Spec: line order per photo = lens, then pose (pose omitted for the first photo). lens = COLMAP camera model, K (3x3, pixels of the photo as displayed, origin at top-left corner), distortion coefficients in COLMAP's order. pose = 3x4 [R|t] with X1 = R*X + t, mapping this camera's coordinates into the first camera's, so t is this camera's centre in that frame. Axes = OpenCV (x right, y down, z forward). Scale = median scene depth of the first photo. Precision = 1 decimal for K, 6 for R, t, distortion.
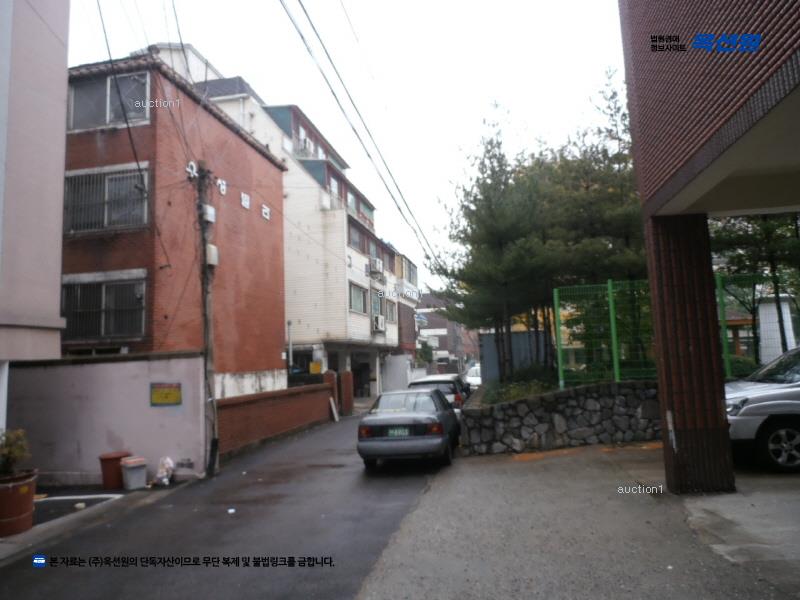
lens RADIAL K [[561.7, 0, 400.0], [0, 561.7, 300.0], [0, 0, 1]] dist [-0.011993, 0.001242]
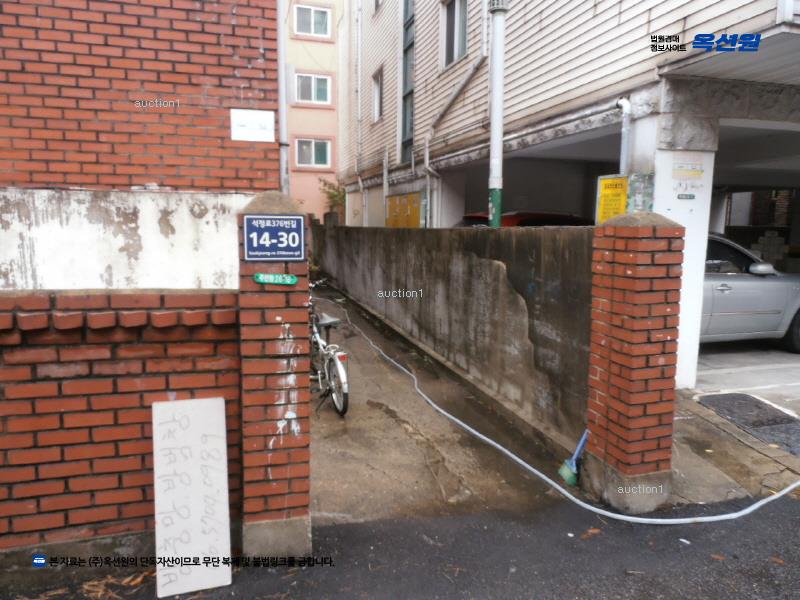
lens RADIAL K [[561.7, 0, 400.0], [0, 561.7, 300.0], [0, 0, 1]] dist [-0.011993, 0.001242]
pose [[0.460952, 0.164746, -0.871999, 0.009256], [0.066659, 0.973413, 0.219144, 0.117402], [0.884918, -0.159142, 0.437715, 0.923927]]
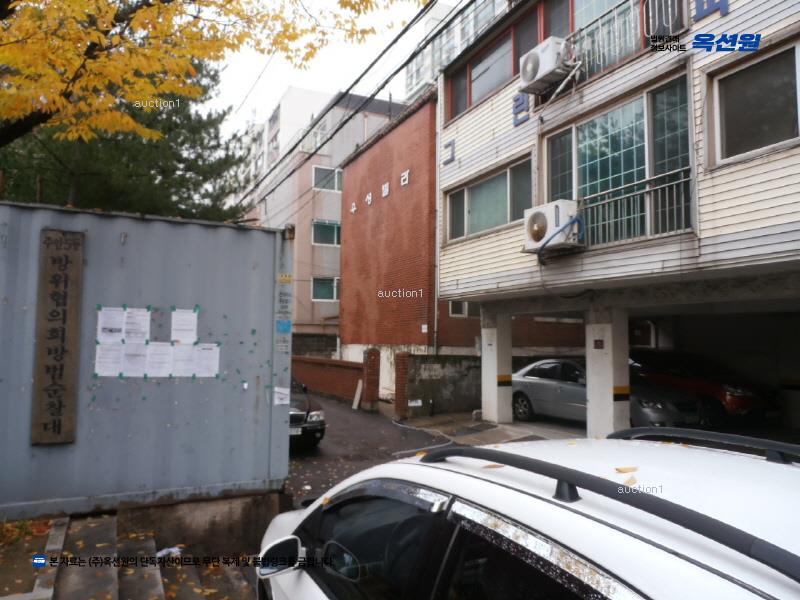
lens RADIAL K [[561.7, 0, 400.0], [0, 561.7, 300.0], [0, 0, 1]] dist [-0.011993, 0.001242]
pose [[-0.793861, -0.014554, -0.607925, 0.318433], [0.087094, 0.986686, -0.137354, 0.164129], [0.601830, -0.161987, -0.782024, 1.593235]]
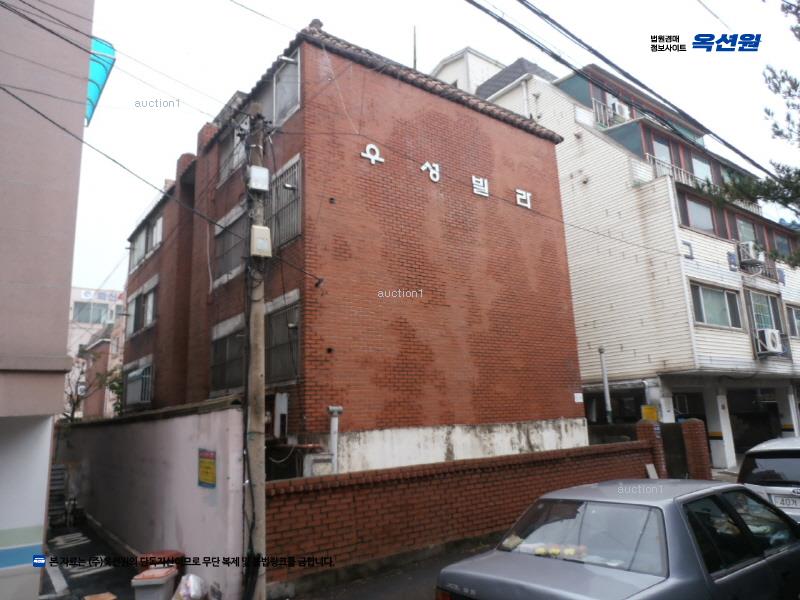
lens RADIAL K [[561.7, 0, 400.0], [0, 561.7, 300.0], [0, 0, 1]] dist [-0.011993, 0.001242]
pose [[0.748517, -0.132059, -0.649832, 0.089396], [0.086428, 0.991039, -0.101847, 0.031214], [0.657459, 0.020070, 0.753223, 0.327953]]
